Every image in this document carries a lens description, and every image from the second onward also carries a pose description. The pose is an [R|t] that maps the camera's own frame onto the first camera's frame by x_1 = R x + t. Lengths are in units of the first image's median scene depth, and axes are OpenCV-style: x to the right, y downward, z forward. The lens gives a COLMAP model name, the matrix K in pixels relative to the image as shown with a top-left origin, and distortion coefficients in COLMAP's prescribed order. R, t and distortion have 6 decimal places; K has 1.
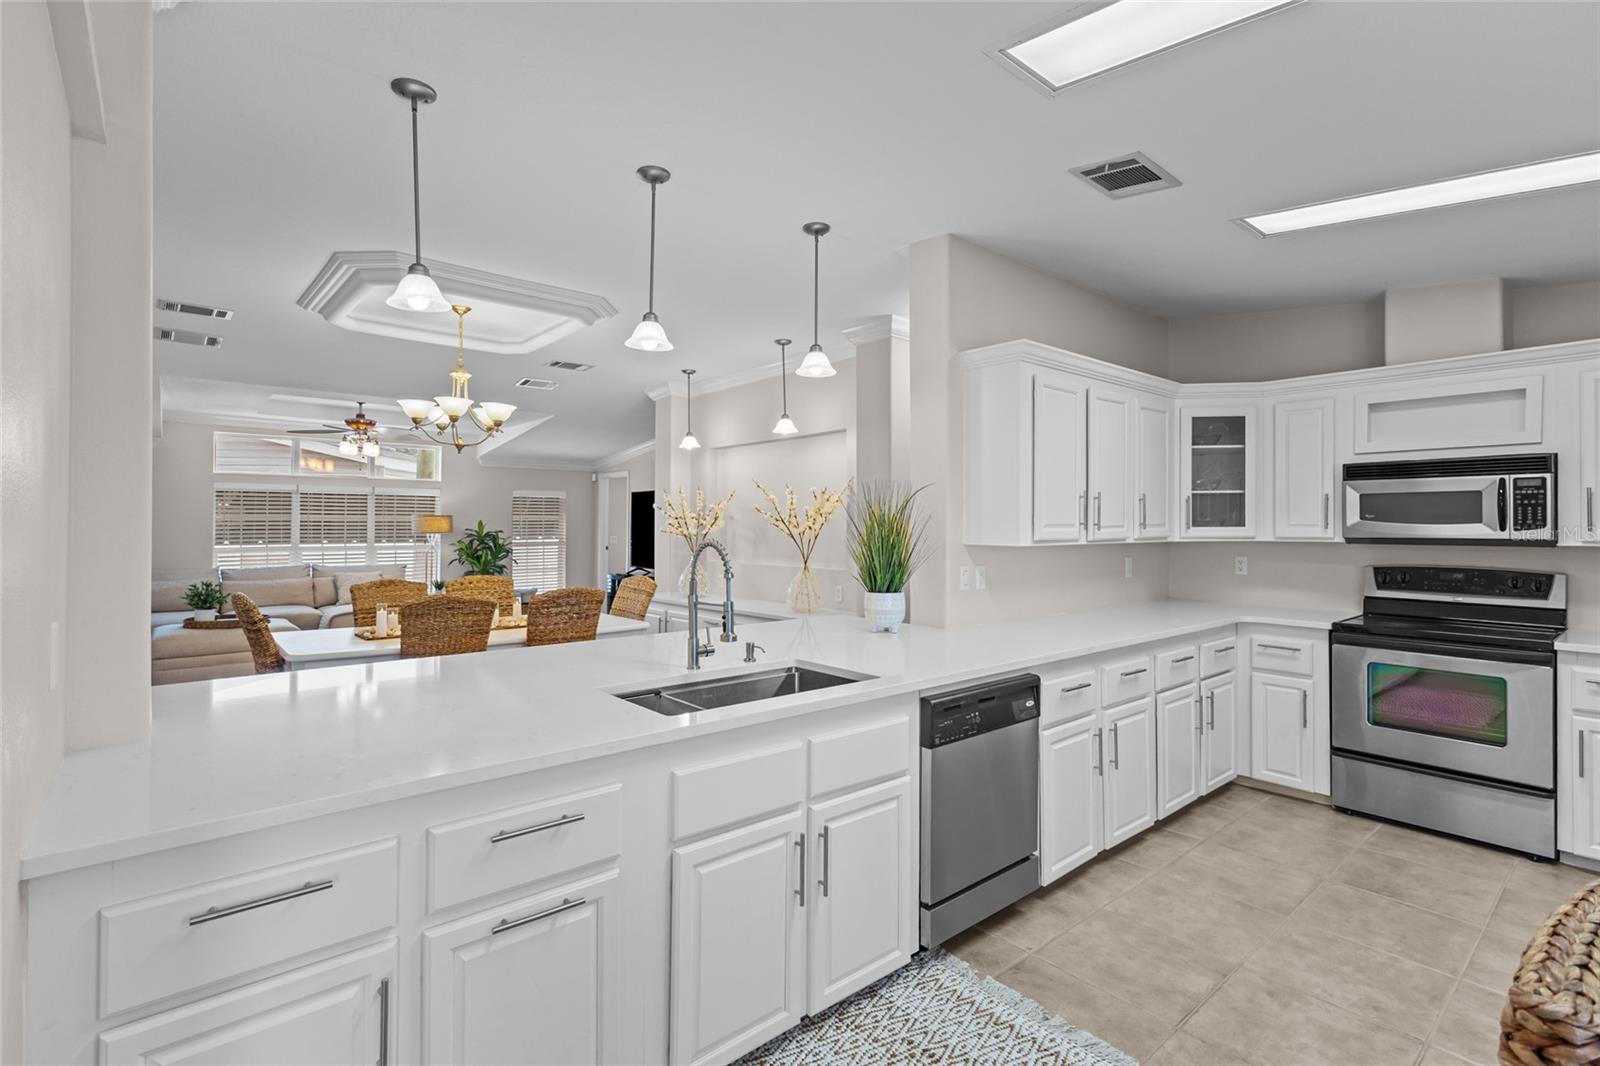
lens RADIAL K [[742.1, 0, 797.6], [0, 742.1, 520.4], [0, 0, 1]] dist [0.004497, 0.000380]
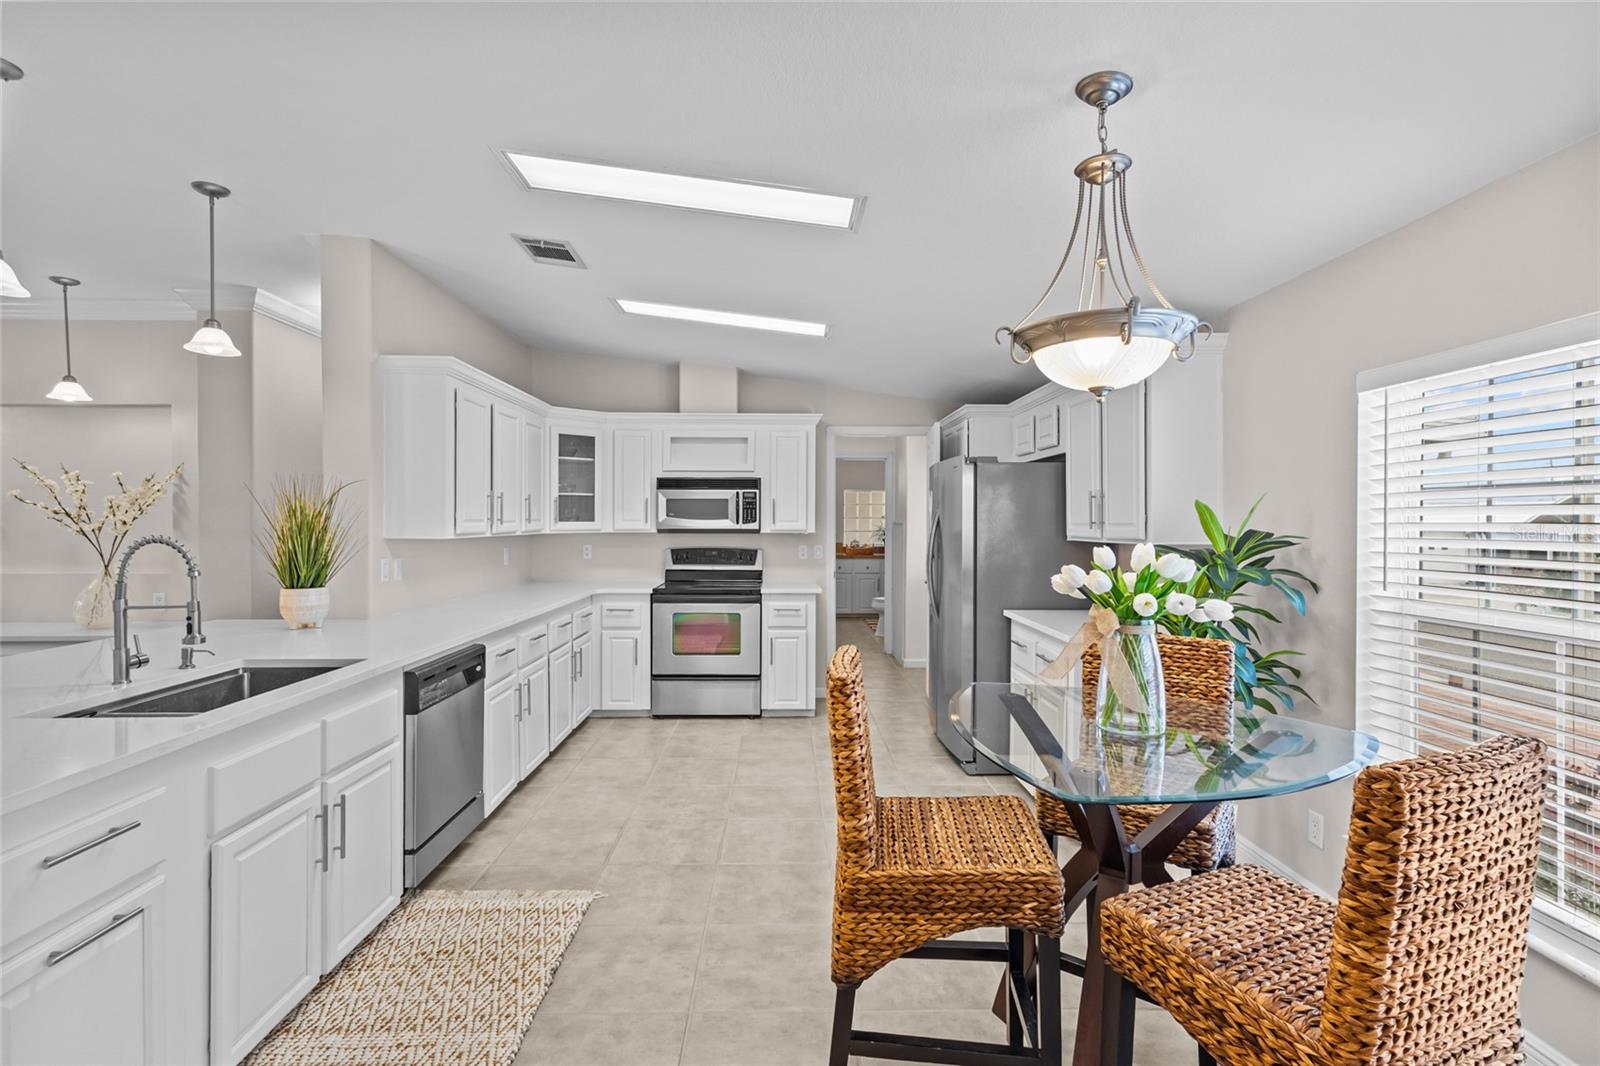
lens RADIAL K [[731.6, 0, 789.6], [0, 731.6, 531.8], [0, 0, 1]] dist [0.001175, 0.000317]
pose [[0.638252, -0.010625, 0.769755, -0.219732], [-0.006346, 0.999798, 0.019062, -0.000346], [-0.769802, -0.017051, 0.638055, -0.112471]]
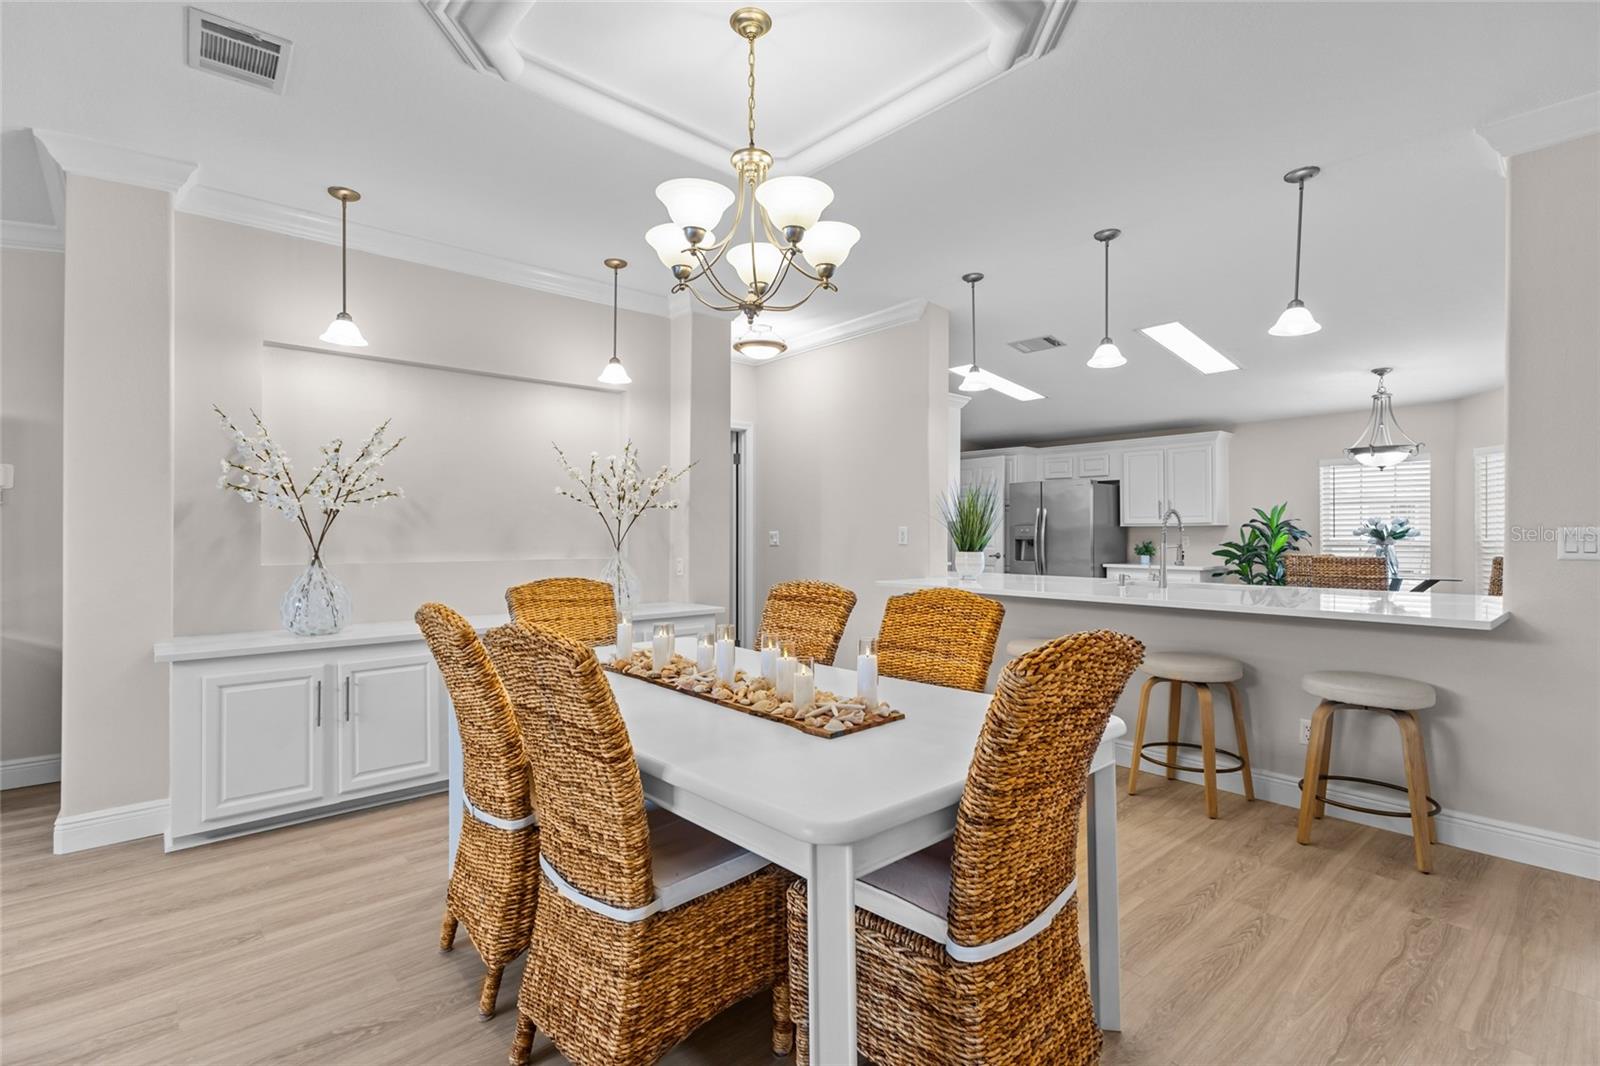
lens RADIAL K [[753.8, 0, 800.0], [0, 753.8, 533.0], [0, 0, 1]] dist [0.028586, 0.000186]
pose [[-0.040069, 0.001318, 0.999196, -1.308645], [-0.007177, 0.999973, -0.001607, 0.064579], [-0.999171, -0.007235, -0.040059, 1.381872]]
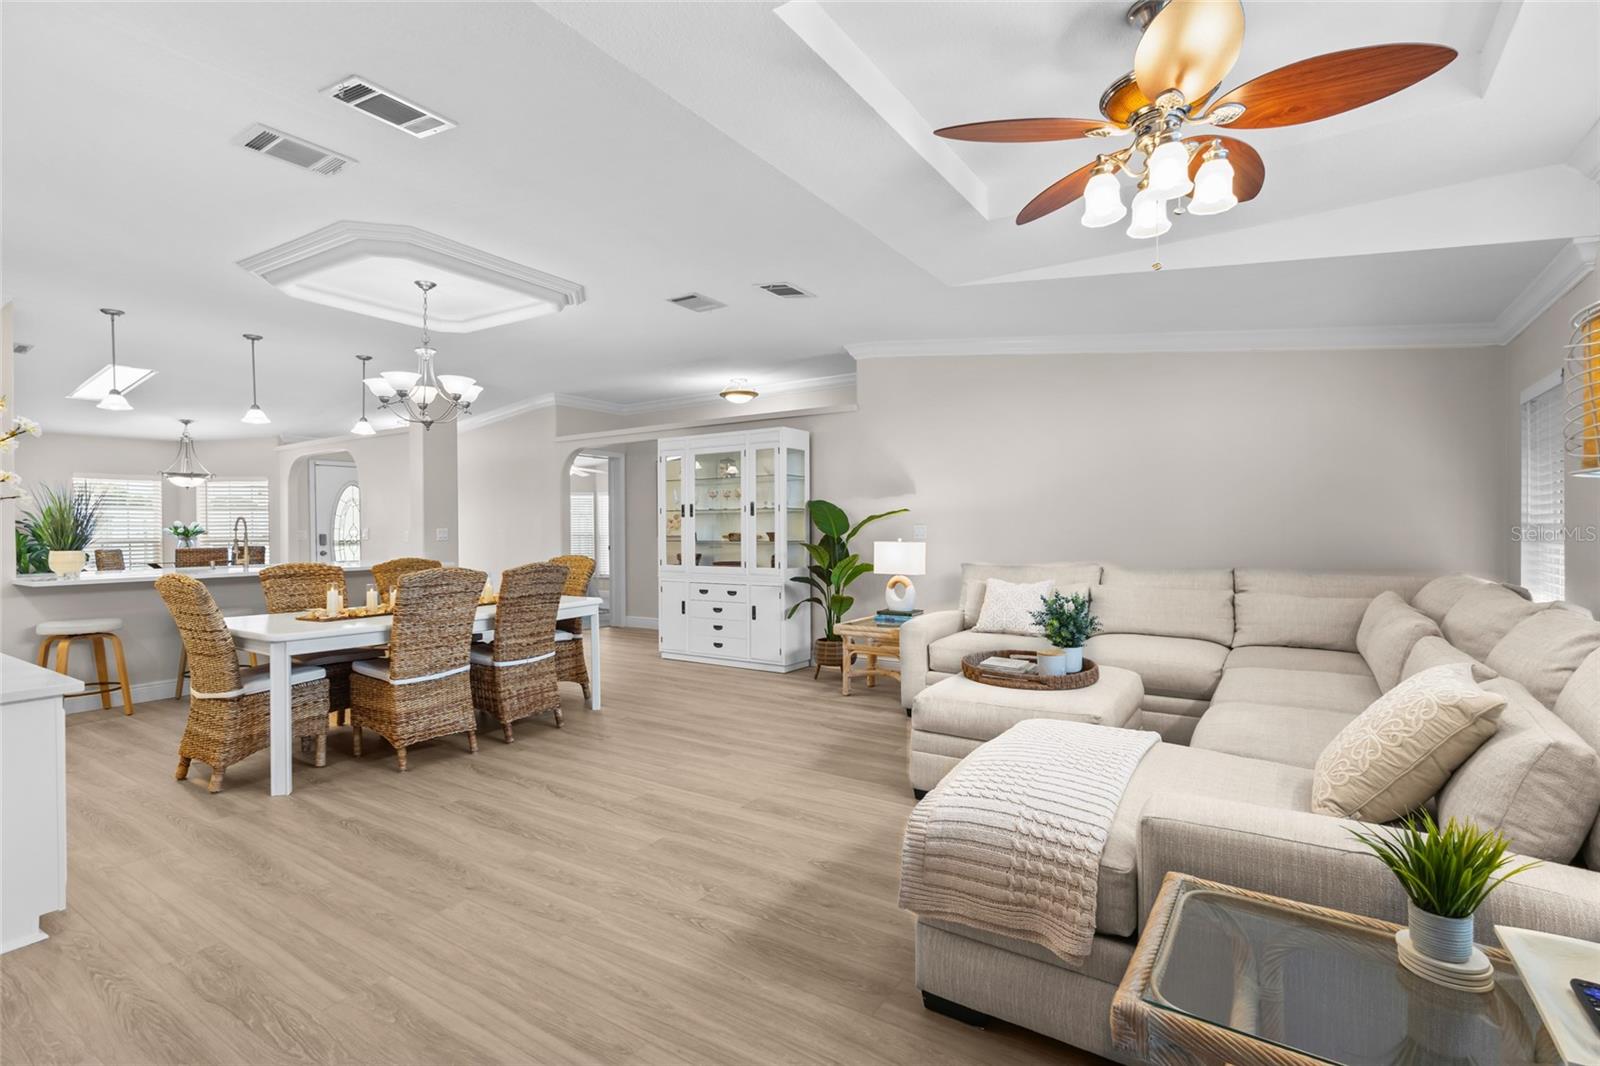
lens RADIAL K [[747.5, 0, 793.5], [0, 747.5, 539.2], [0, 0, 1]] dist [0.009426, 0.000595]
pose [[-0.960954, 0.009230, -0.276555, -0.886769], [0.007661, 0.999948, 0.006753, 0.073276], [0.276602, 0.004371, -0.960974, 2.868854]]
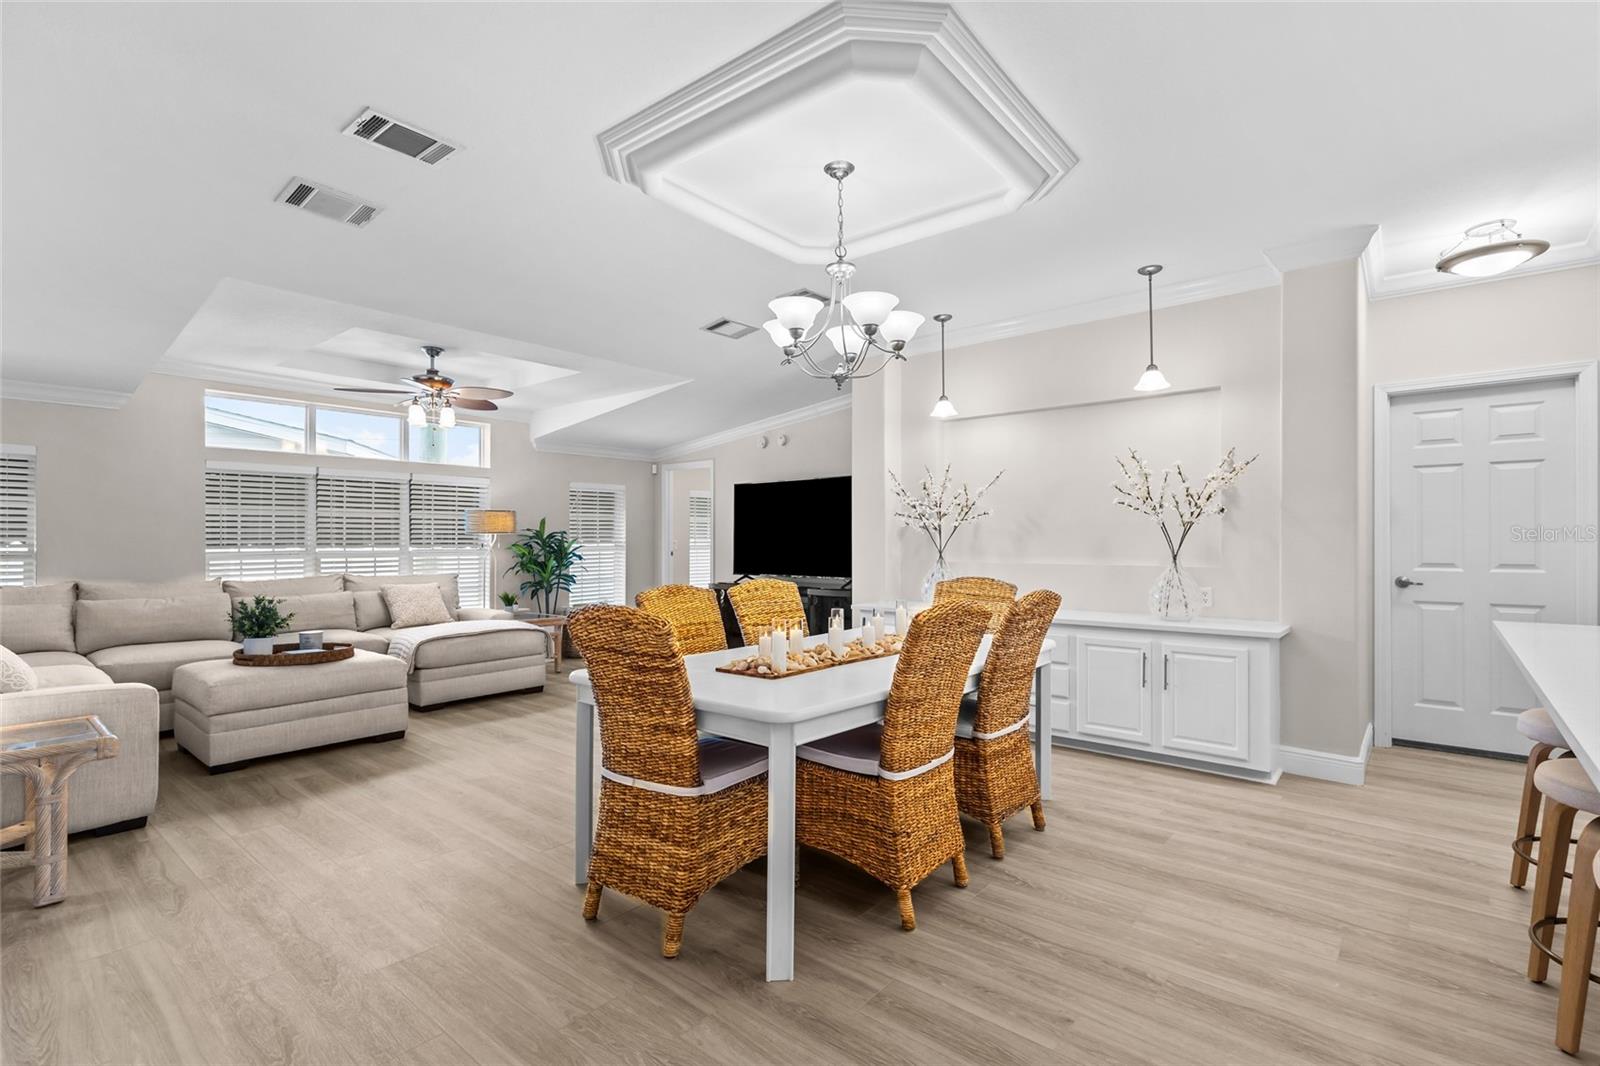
lens RADIAL K [[747.5, 0, 793.5], [0, 747.5, 539.2], [0, 0, 1]] dist [0.009426, 0.000595]
pose [[0.987394, -0.003133, 0.158252, -0.822401], [0.002211, 0.999980, 0.006007, 0.052423], [-0.158267, -0.005581, 0.987381, 0.481467]]
